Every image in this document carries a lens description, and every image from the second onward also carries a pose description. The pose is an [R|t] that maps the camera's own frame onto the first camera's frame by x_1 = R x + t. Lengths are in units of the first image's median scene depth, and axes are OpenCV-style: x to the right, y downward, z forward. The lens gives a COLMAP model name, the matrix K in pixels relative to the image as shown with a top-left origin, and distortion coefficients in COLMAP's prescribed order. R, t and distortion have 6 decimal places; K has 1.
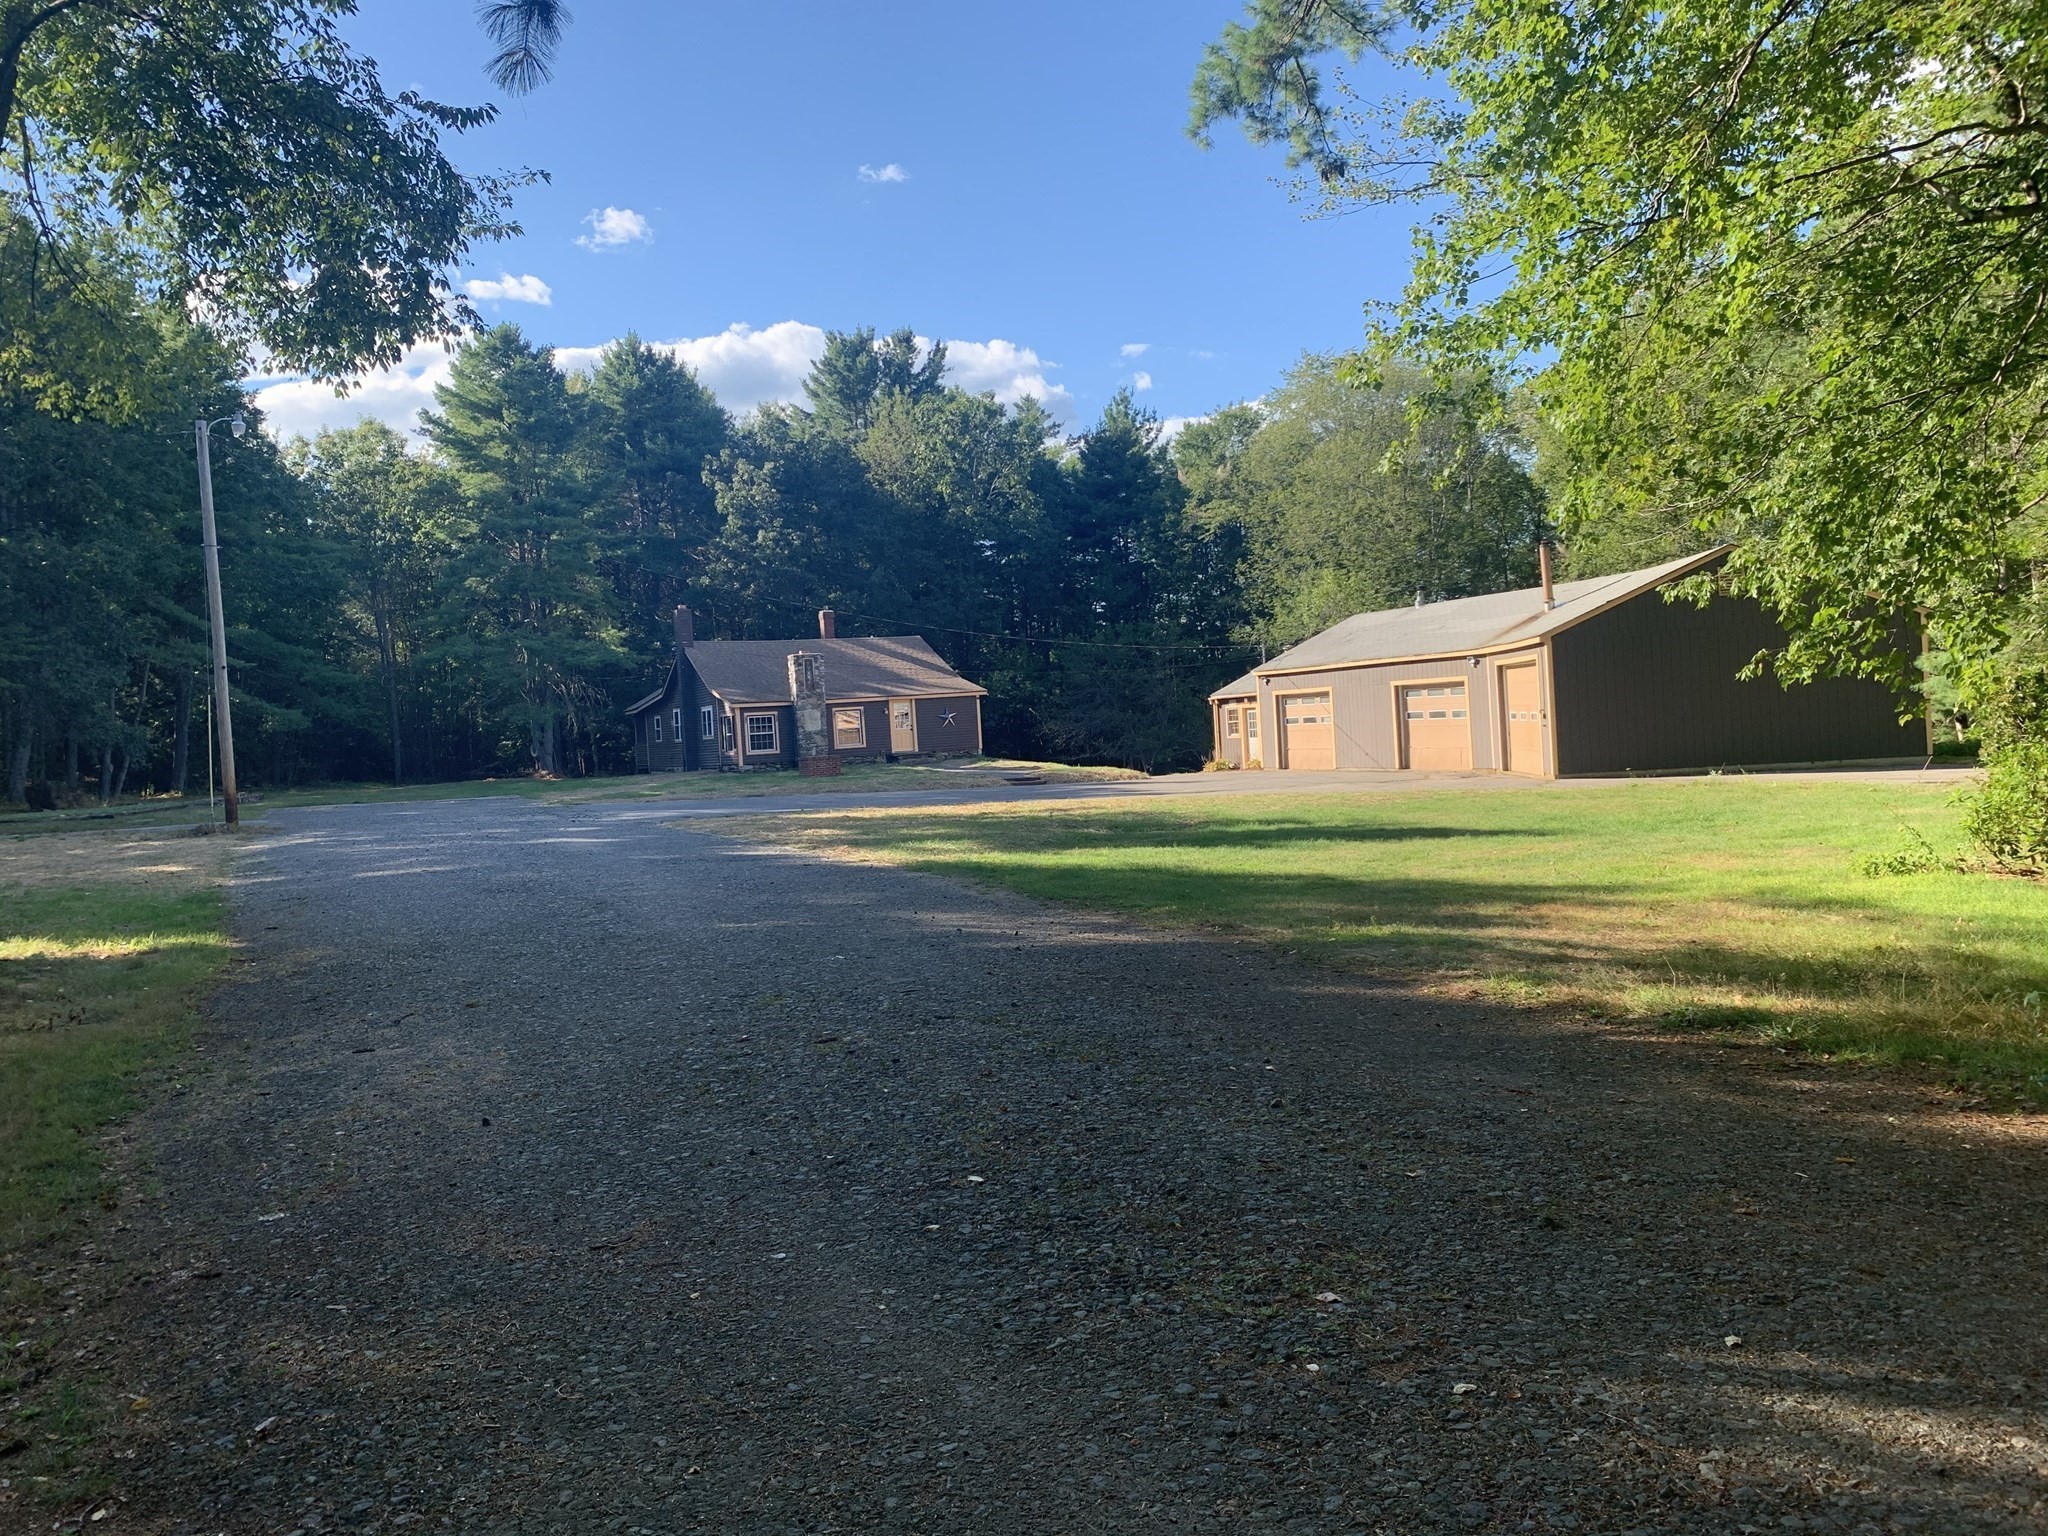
lens RADIAL K [[1544.4, 0, 983.9], [0, 1544.4, 770.3], [0, 0, 1]] dist [0.006923, -0.000814]
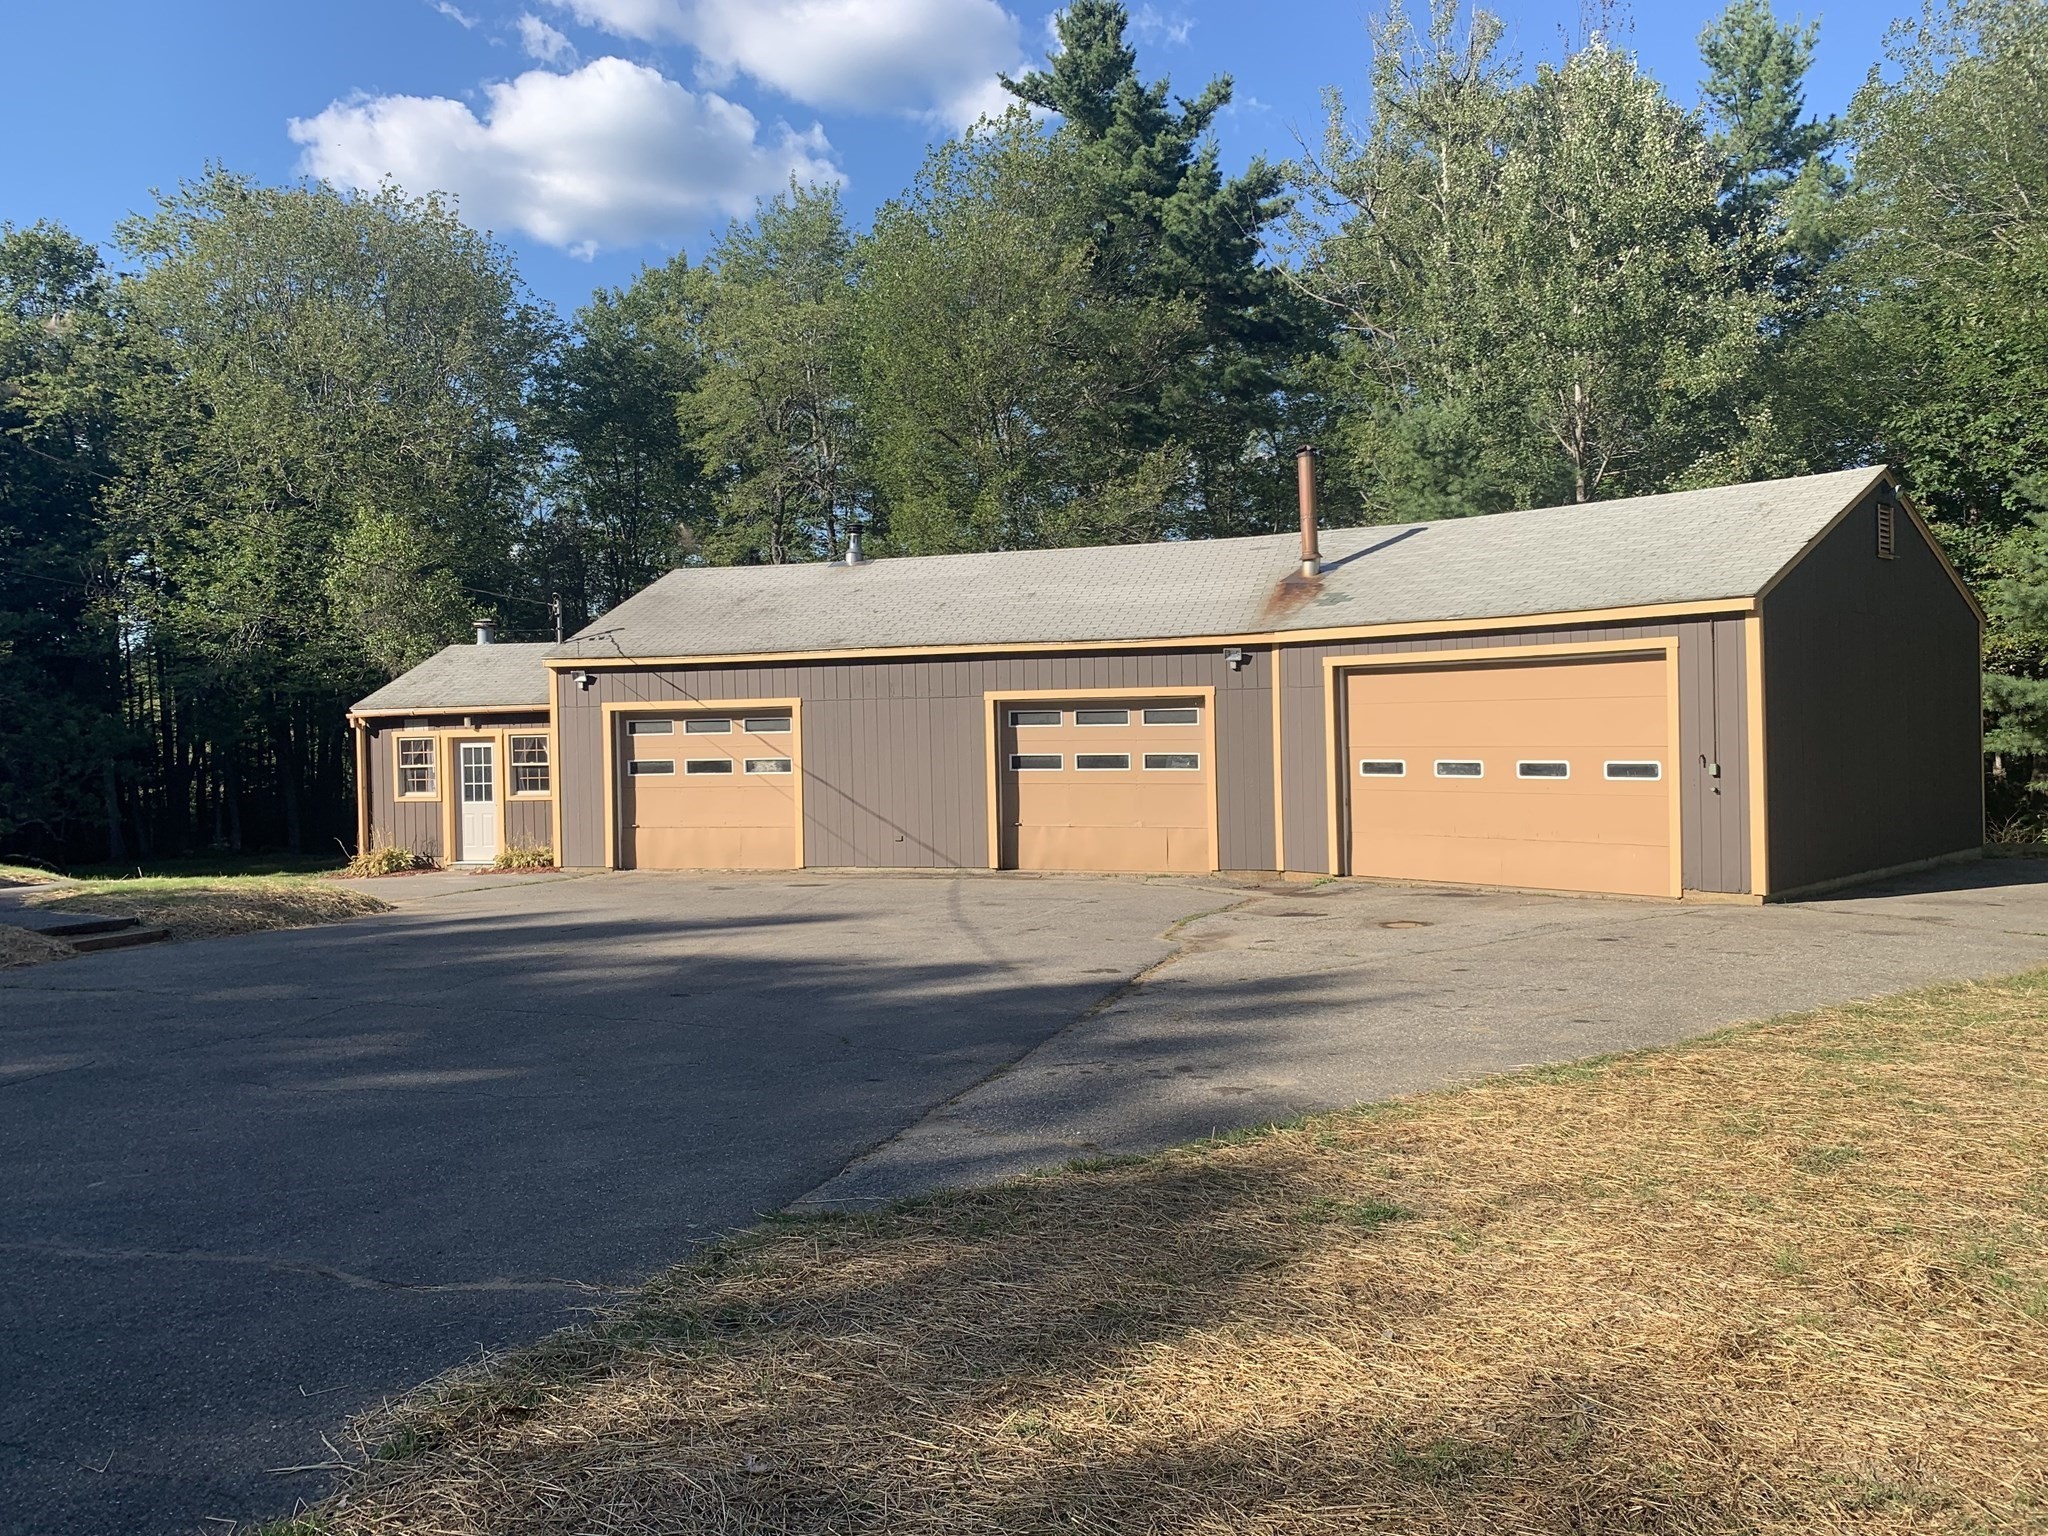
lens RADIAL K [[1544.4, 0, 983.9], [0, 1544.4, 770.3], [0, 0, 1]] dist [0.006923, -0.000814]
pose [[0.627883, 0.028298, 0.777793, -0.108506], [0.005493, 0.999153, -0.040786, -0.011127], [-0.778288, 0.029881, 0.627195, 0.630081]]
